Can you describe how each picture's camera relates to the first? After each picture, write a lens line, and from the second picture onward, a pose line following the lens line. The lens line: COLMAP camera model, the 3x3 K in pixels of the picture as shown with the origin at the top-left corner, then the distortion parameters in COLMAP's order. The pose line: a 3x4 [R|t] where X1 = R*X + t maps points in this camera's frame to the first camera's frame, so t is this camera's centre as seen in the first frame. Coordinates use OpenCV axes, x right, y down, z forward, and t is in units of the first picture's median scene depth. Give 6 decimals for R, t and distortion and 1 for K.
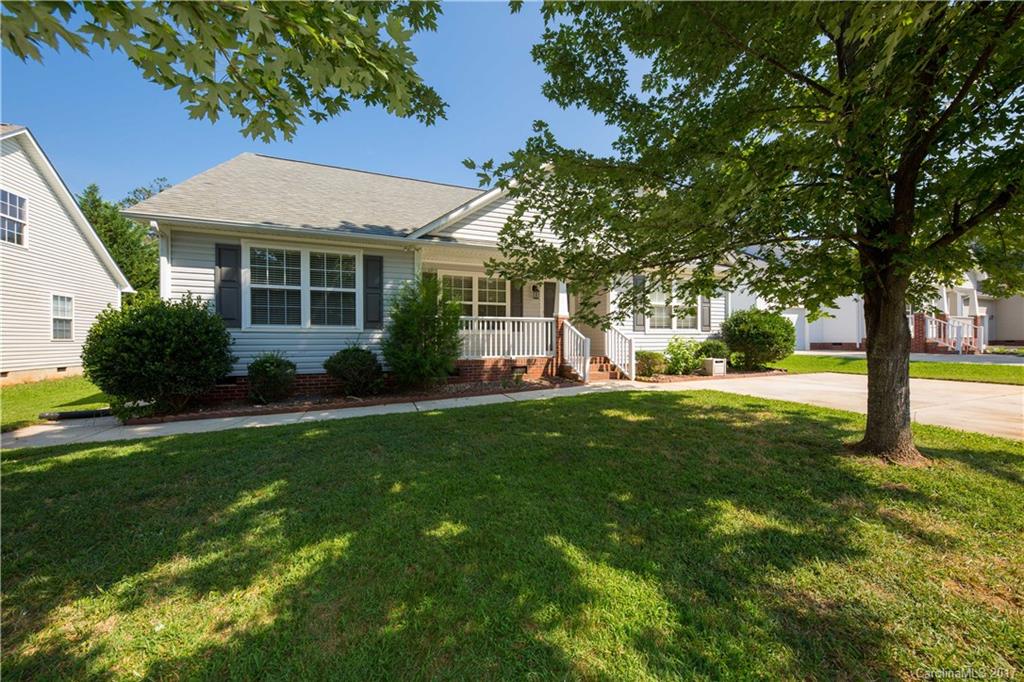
lens RADIAL K [[350.4, 0, 510.6], [0, 350.4, 338.4], [0, 0, 1]] dist [-0.000918, -0.000567]
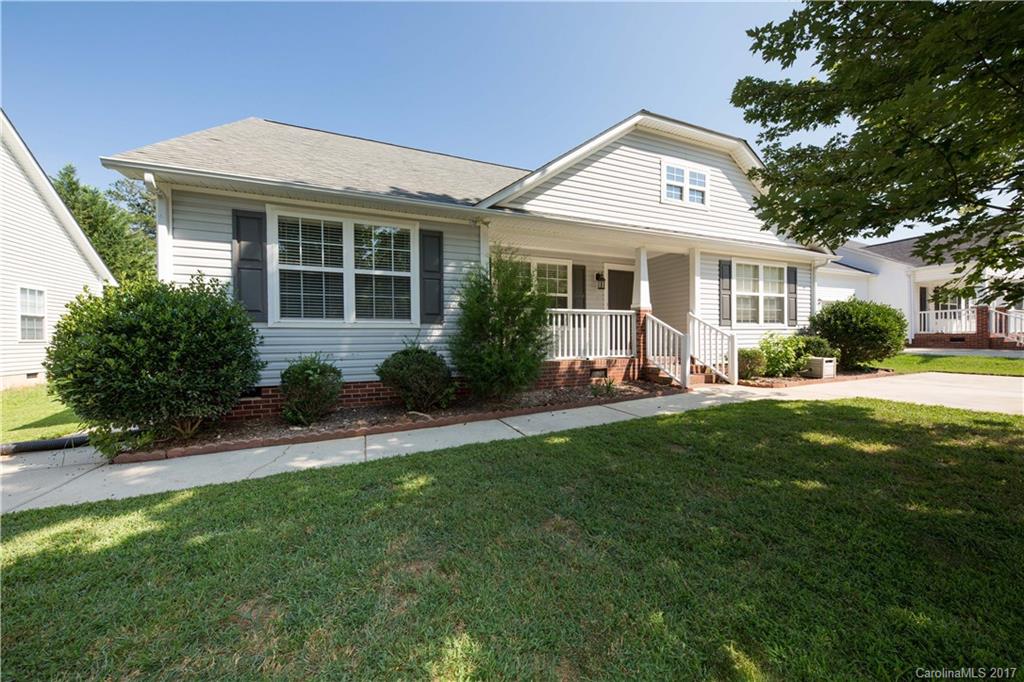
lens RADIAL K [[350.4, 0, 509.3], [0, 350.4, 337.8], [0, 0, 1]] dist [-0.000918, -0.000567]
pose [[0.999764, -0.006202, 0.020804, -0.230005], [0.006136, 0.999976, 0.003242, 0.003435], [-0.020823, -0.003113, 0.999778, 0.205232]]
